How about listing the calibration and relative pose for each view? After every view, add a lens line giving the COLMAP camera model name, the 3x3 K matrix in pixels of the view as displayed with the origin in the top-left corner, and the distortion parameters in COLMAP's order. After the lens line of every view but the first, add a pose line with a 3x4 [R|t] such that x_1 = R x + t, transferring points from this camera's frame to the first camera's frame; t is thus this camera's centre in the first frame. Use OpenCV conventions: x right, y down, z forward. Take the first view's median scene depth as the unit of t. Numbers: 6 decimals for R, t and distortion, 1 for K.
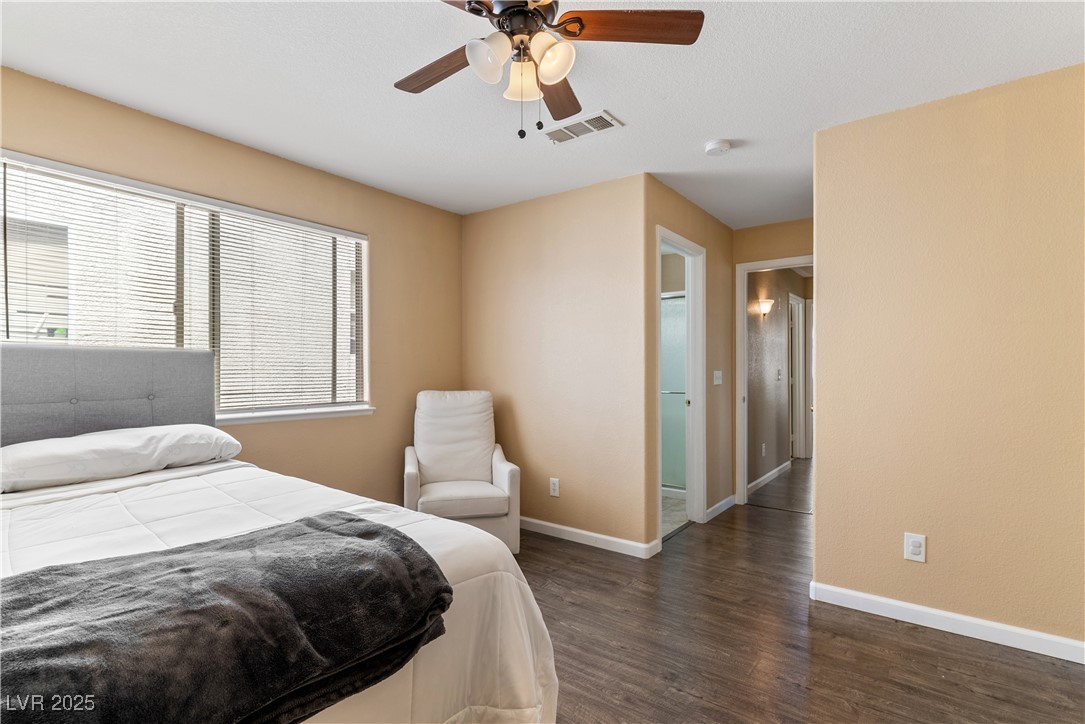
lens RADIAL K [[527.0, 0, 542.5], [0, 527.0, 362.0], [0, 0, 1]] dist [-0.000026, -0.000102]
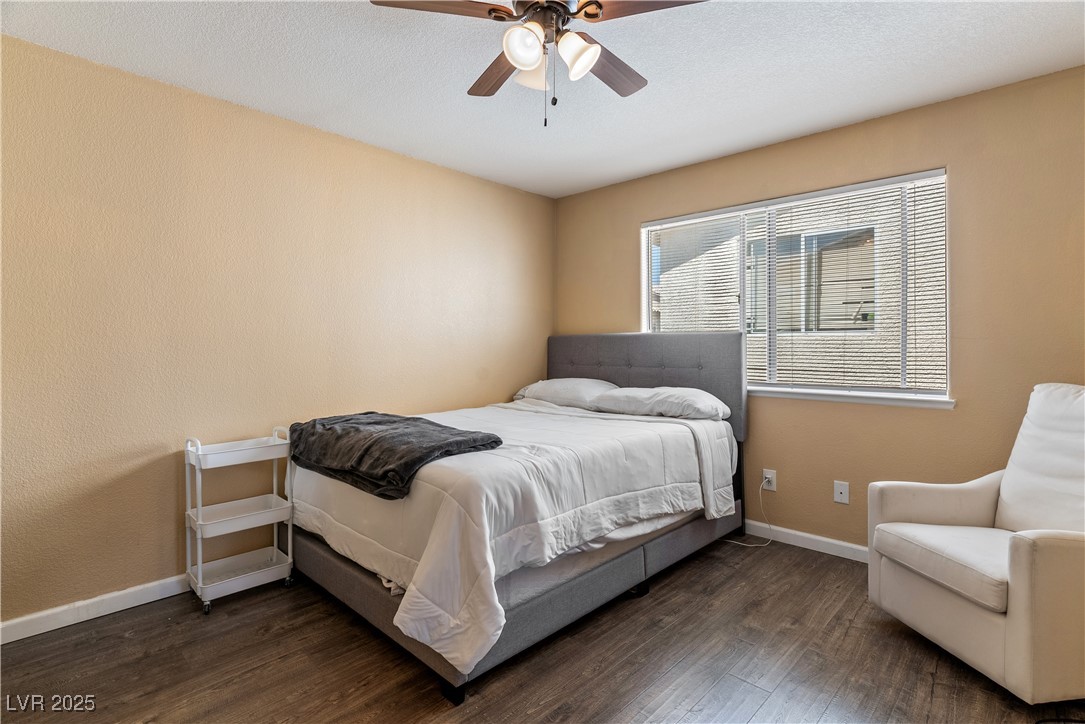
lens RADIAL K [[516.5, 0, 540.3], [0, 516.5, 350.7], [0, 0, 1]] dist [0.000998, 0.000345]
pose [[-0.122025, 0.006507, -0.992506, 0.458937], [0.011503, 0.999921, 0.005141, 0.007409], [0.992460, -0.010789, -0.122090, 0.521078]]
